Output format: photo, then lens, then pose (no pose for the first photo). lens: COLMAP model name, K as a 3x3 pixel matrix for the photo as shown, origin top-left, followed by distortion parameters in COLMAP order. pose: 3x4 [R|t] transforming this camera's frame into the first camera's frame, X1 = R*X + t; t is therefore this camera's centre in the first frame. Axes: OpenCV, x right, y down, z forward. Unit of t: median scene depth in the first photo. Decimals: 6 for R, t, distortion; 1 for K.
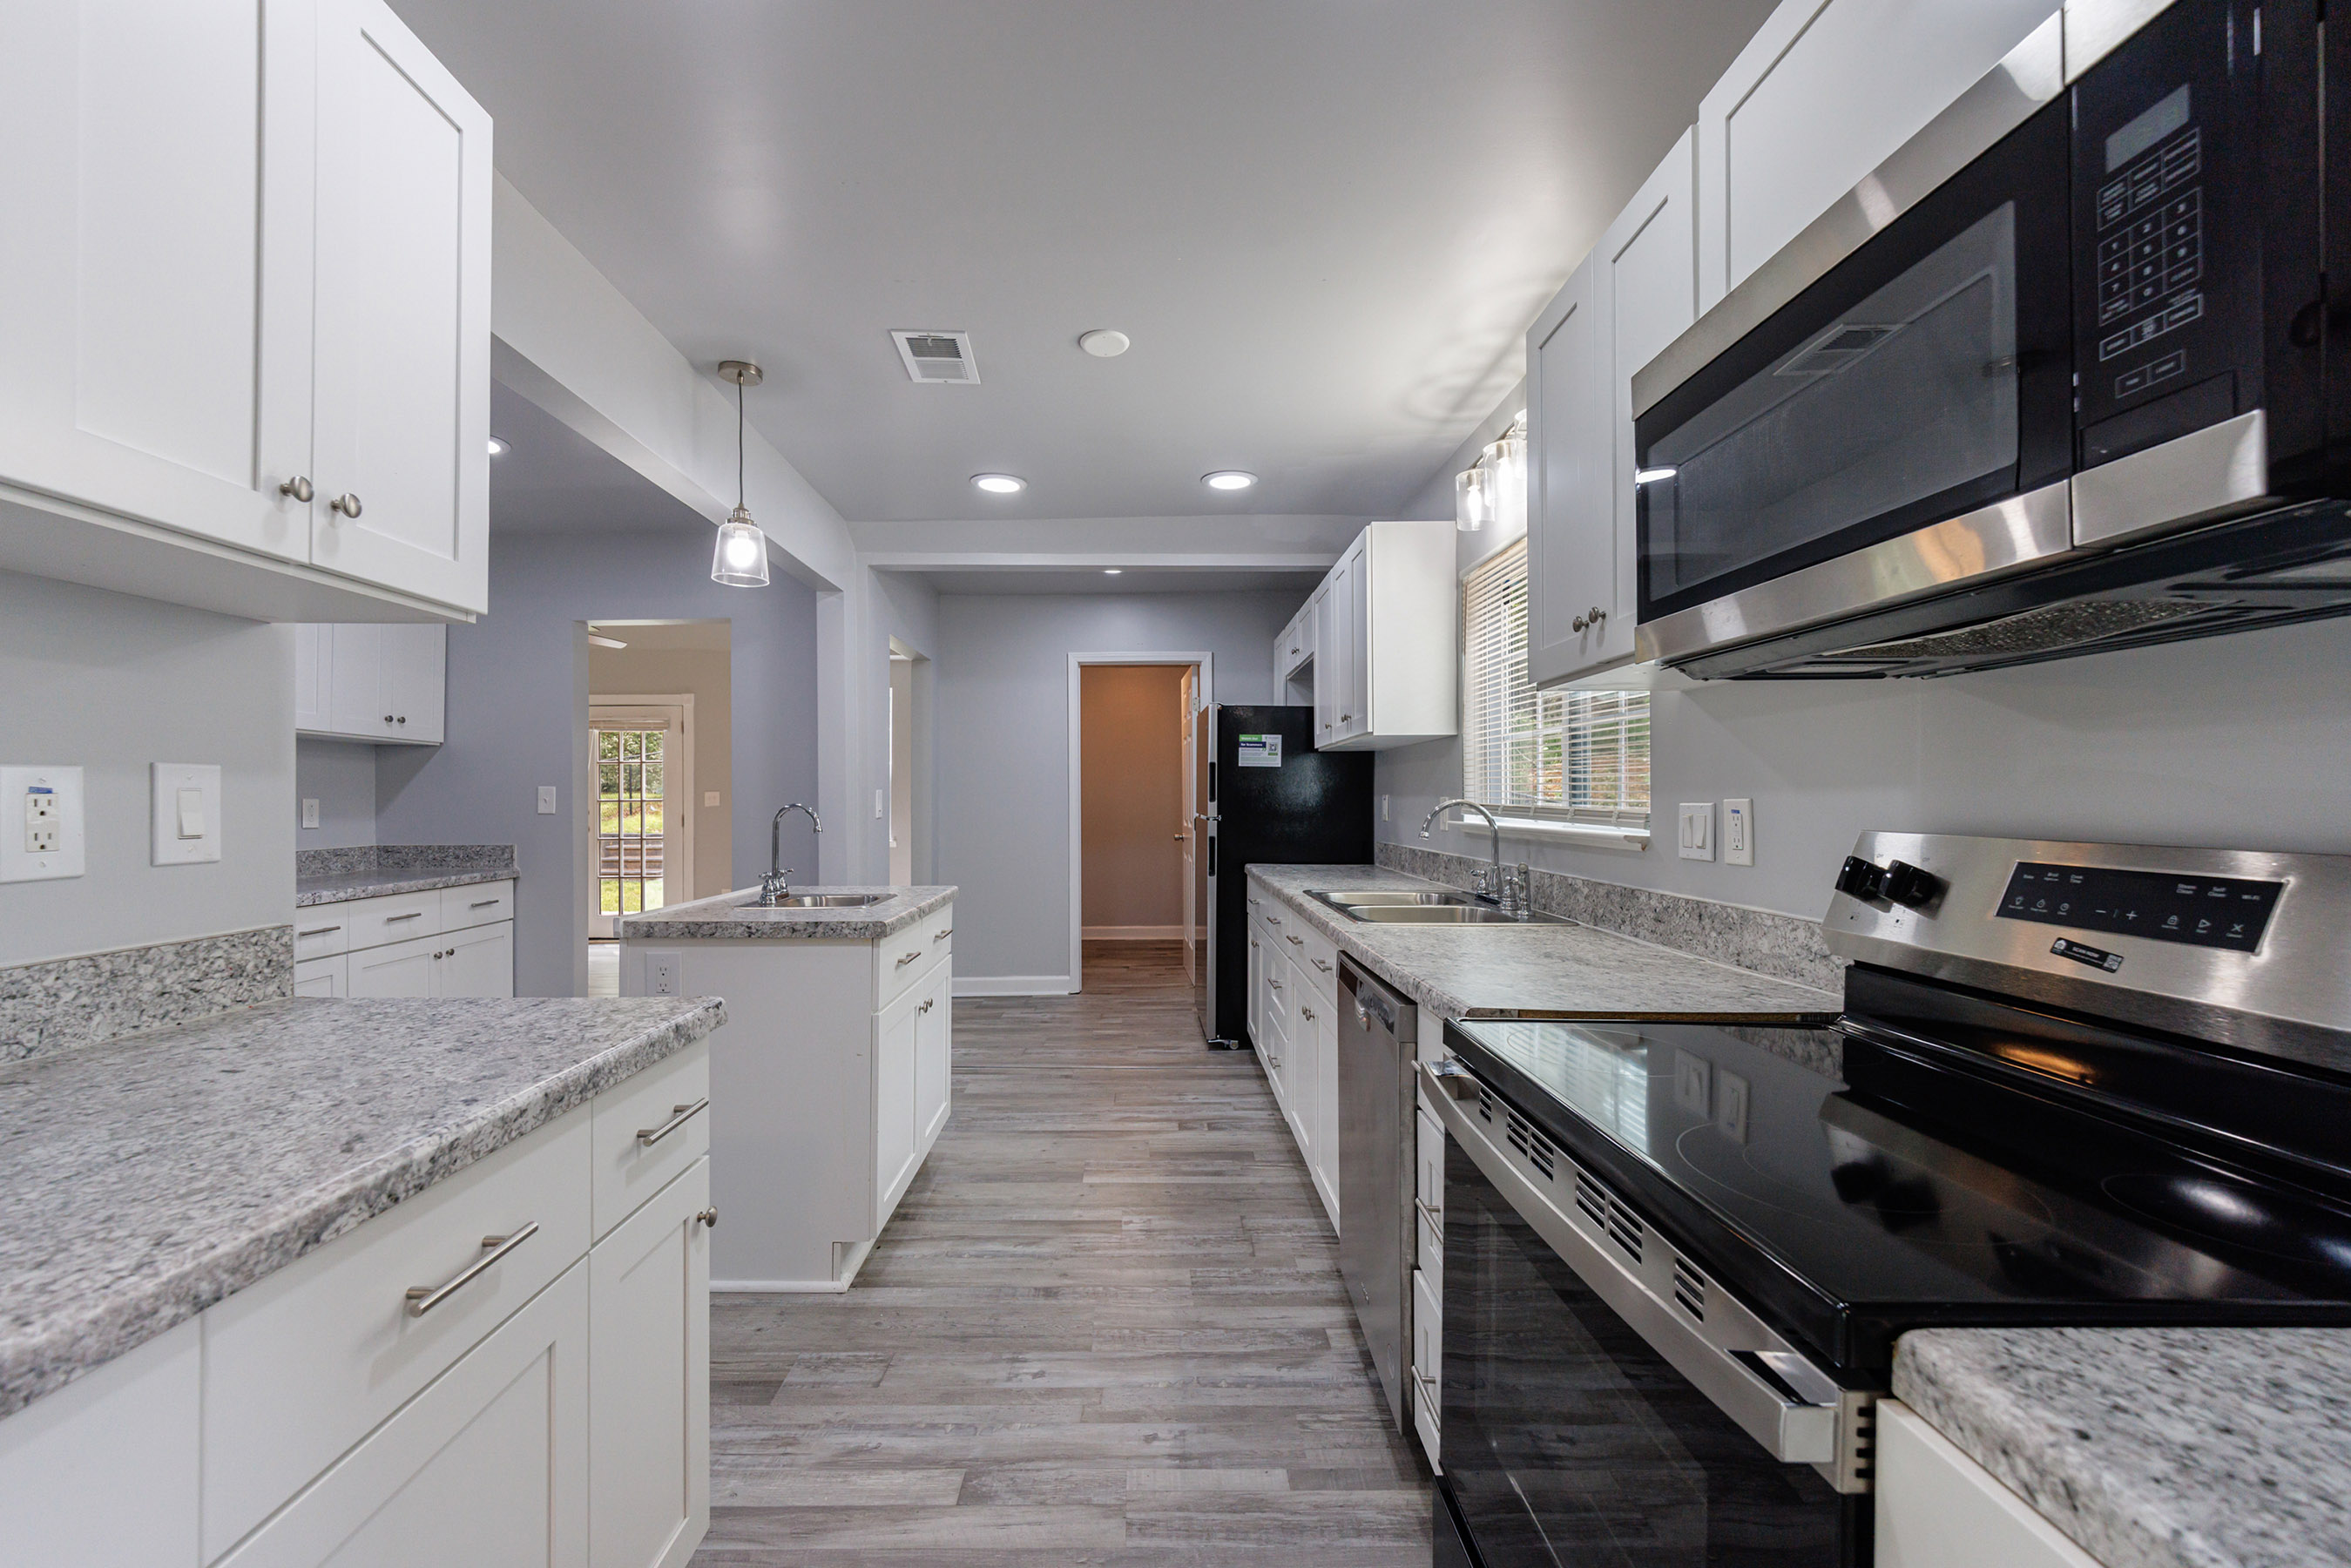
lens RADIAL K [[928.8, 0, 1143.9], [0, 928.8, 792.9], [0, 0, 1]] dist [0.002656, -0.001861]
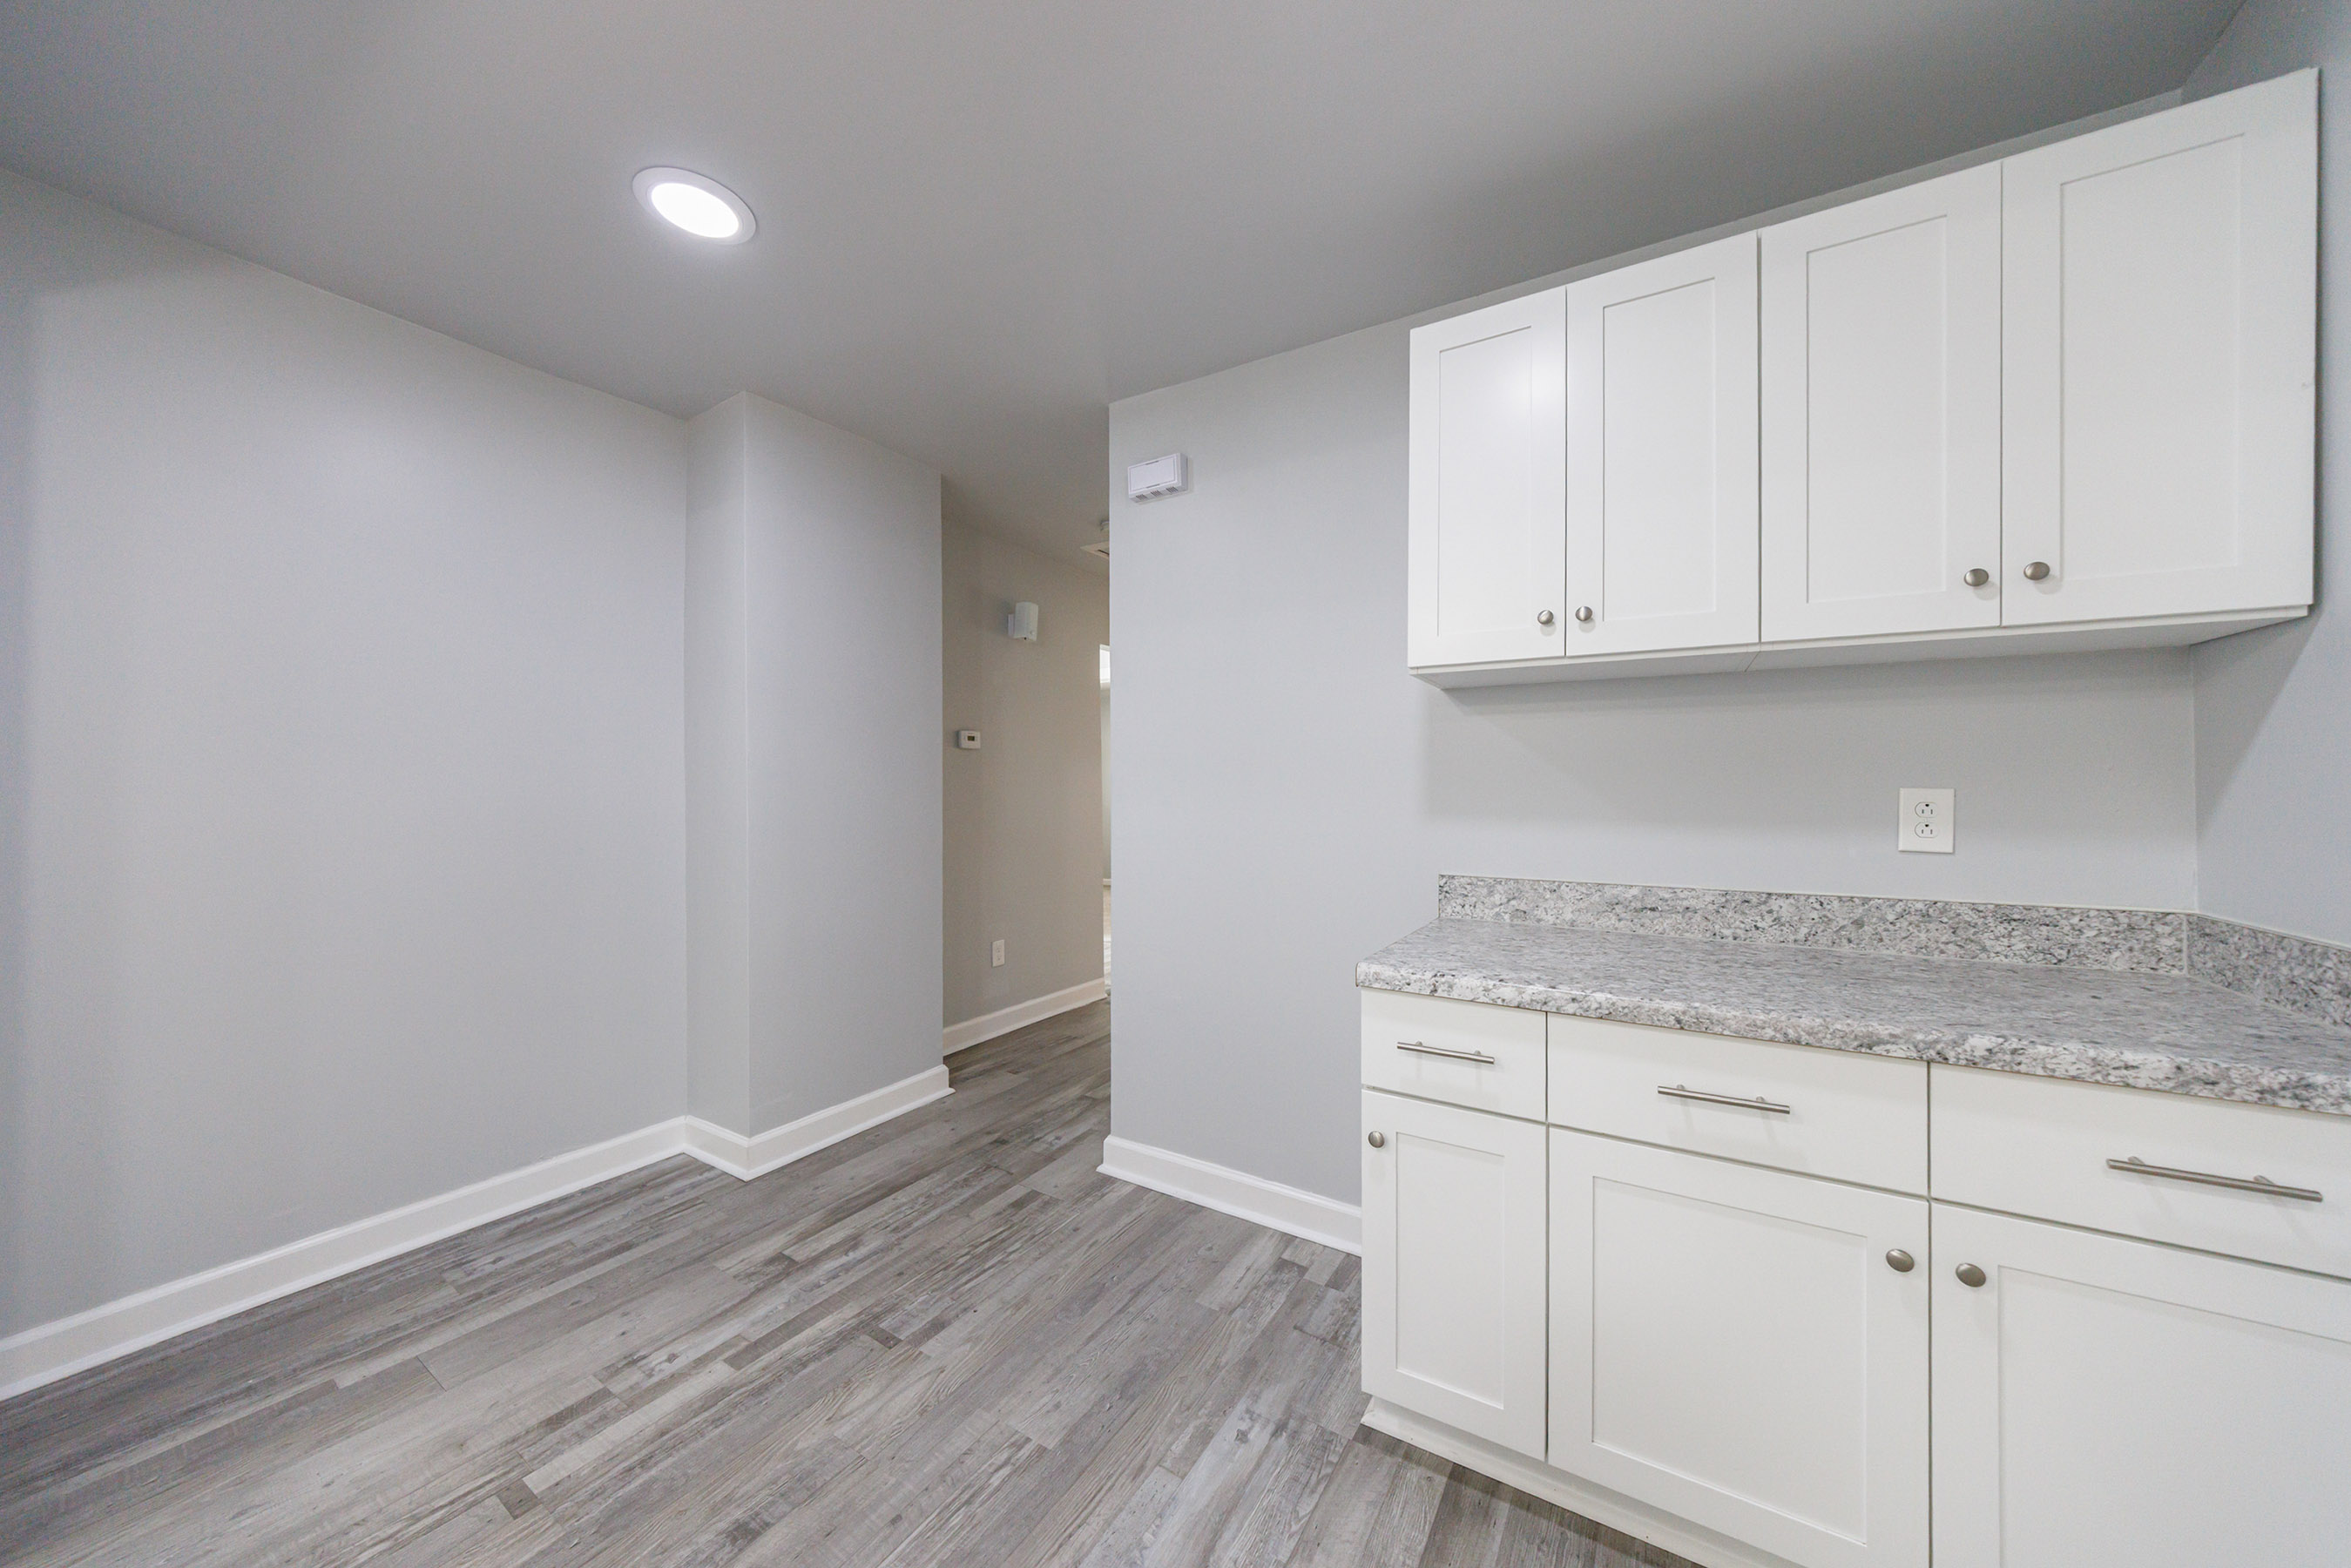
lens RADIAL K [[782.0, 0, 1164.9], [0, 782.0, 782.1], [0, 0, 1]] dist [-0.007900, -0.000548]
pose [[-0.553327, -0.008458, -0.832921, -0.546545], [0.002959, 0.999922, -0.012119, 0.009566], [0.832959, -0.009170, -0.553259, 1.346014]]
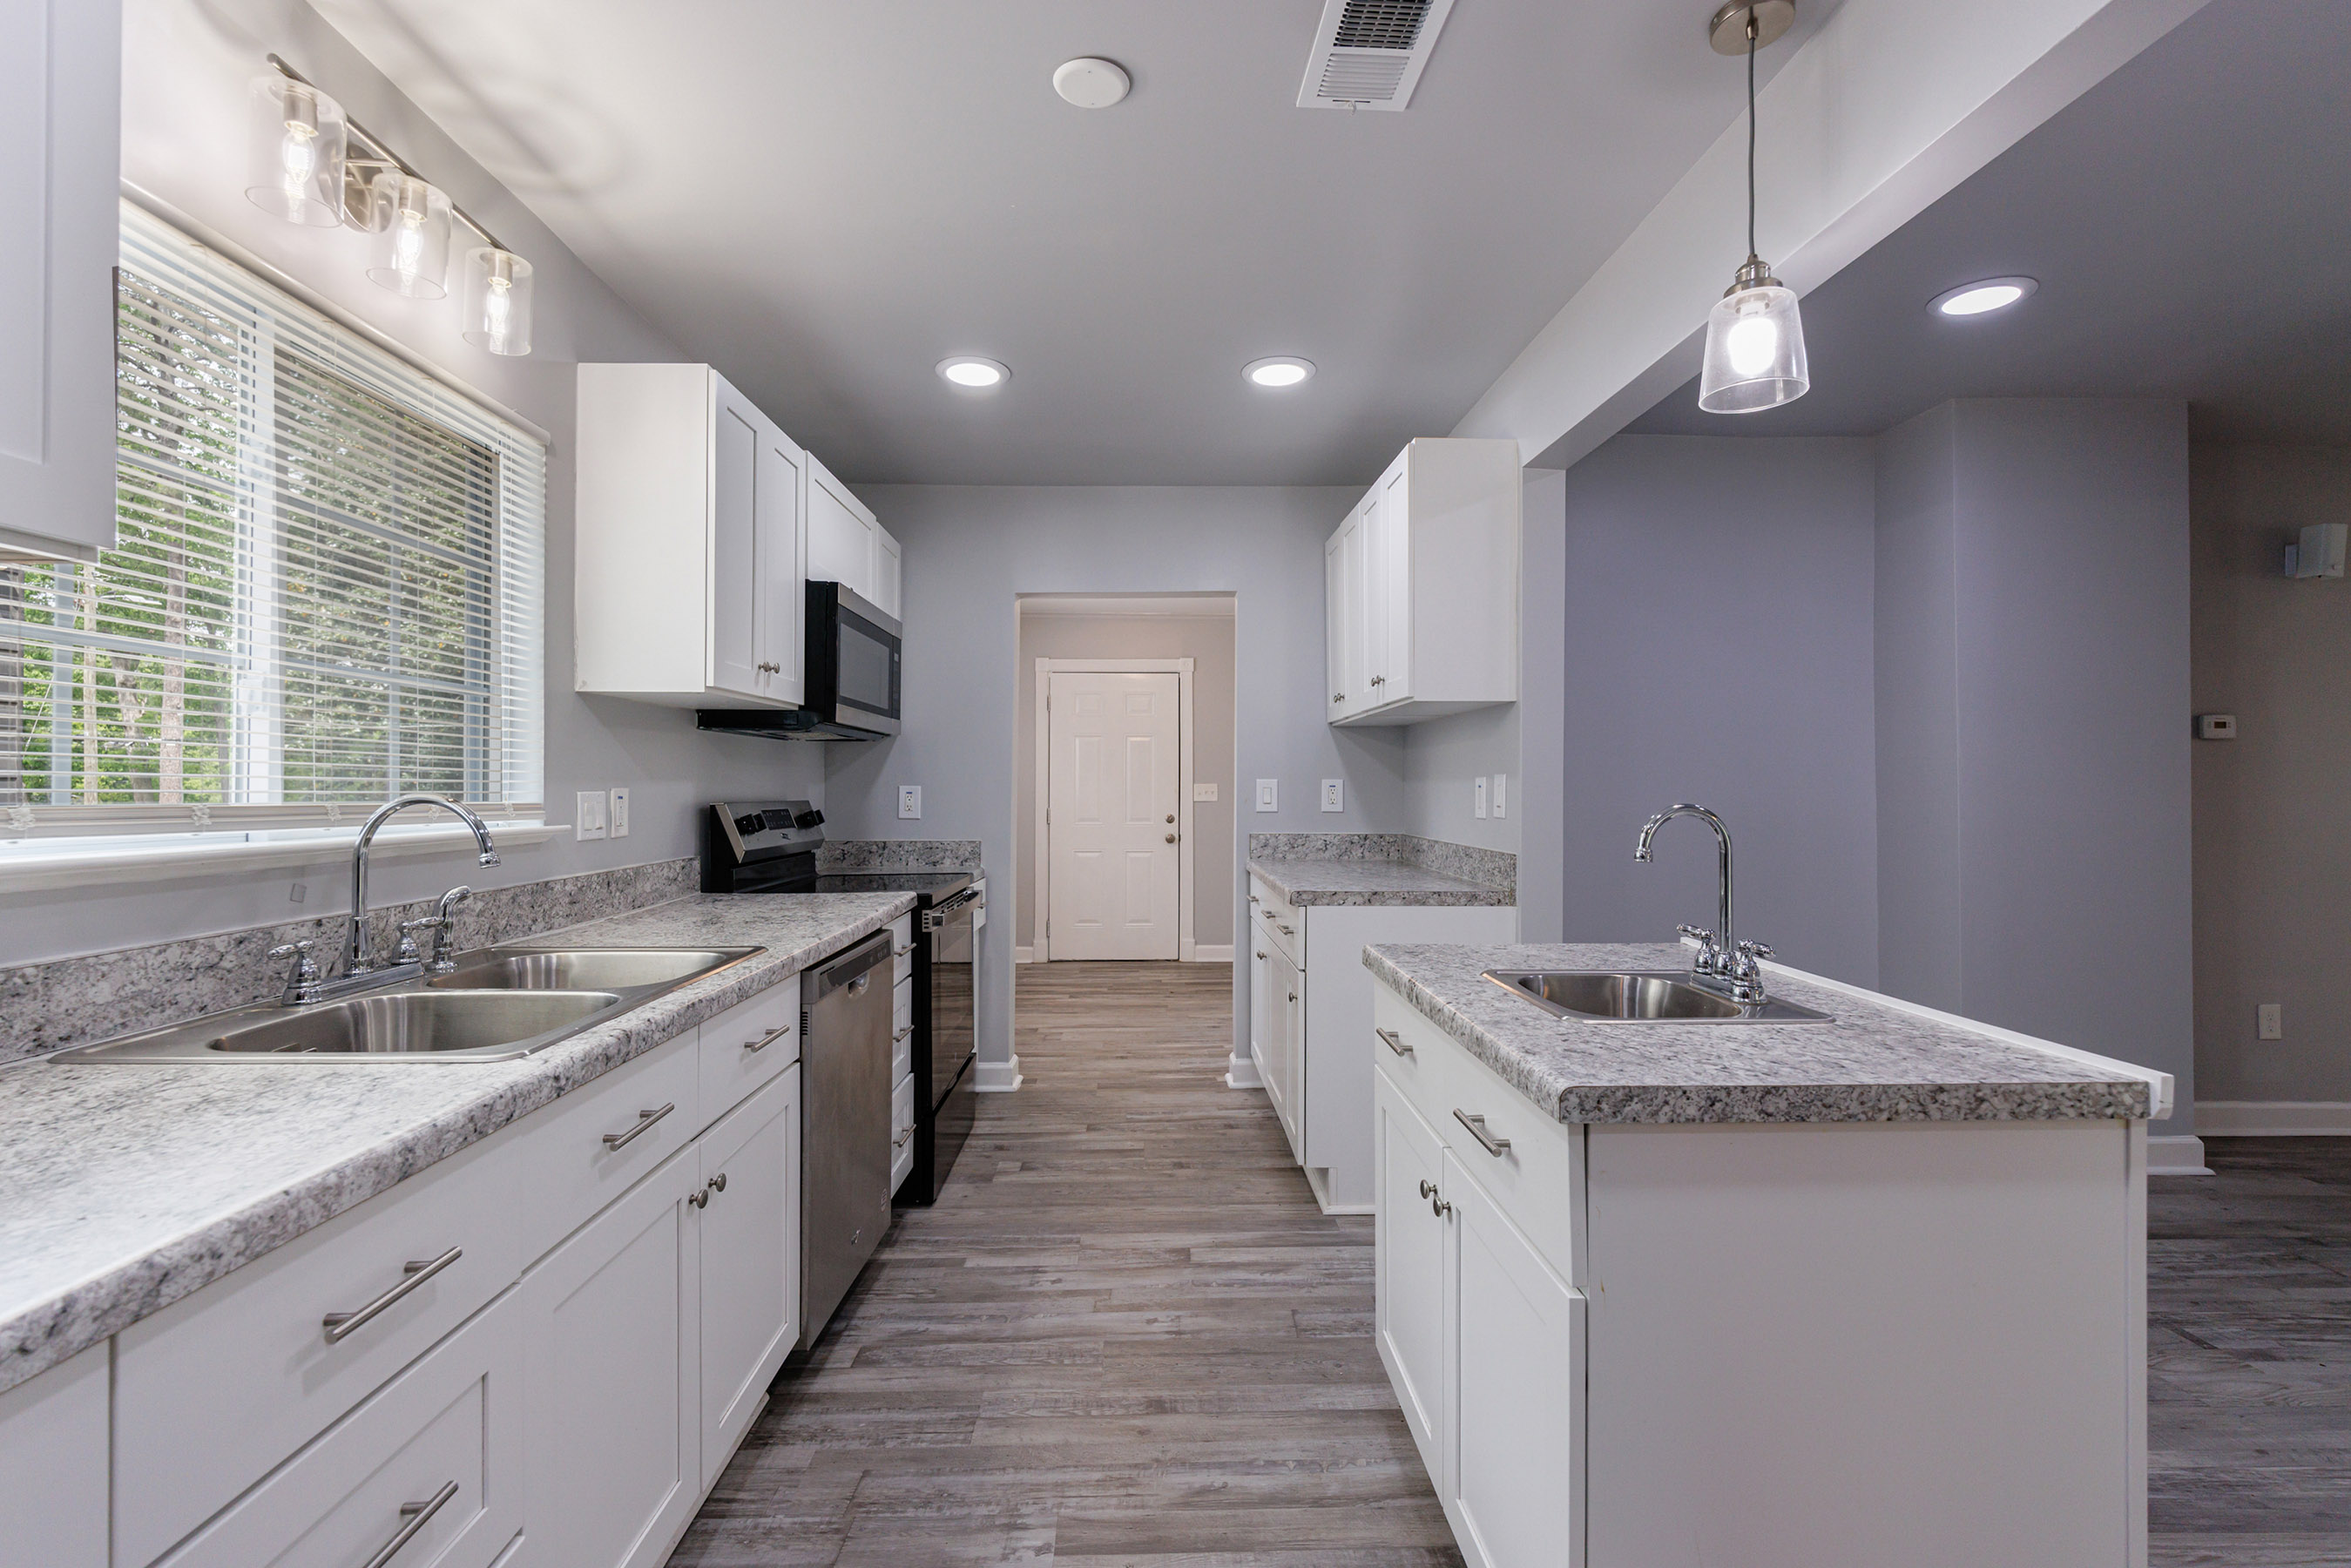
lens RADIAL K [[1036.5, 0, 1163.7], [0, 1036.5, 775.1], [0, 0, 1]] dist [-0.002553, 0.000534]
pose [[-0.999897, -0.003218, -0.013971, -0.080279], [-0.003030, 0.999905, -0.013475, 0.003659], [0.014014, -0.013432, -0.999812, 1.652585]]
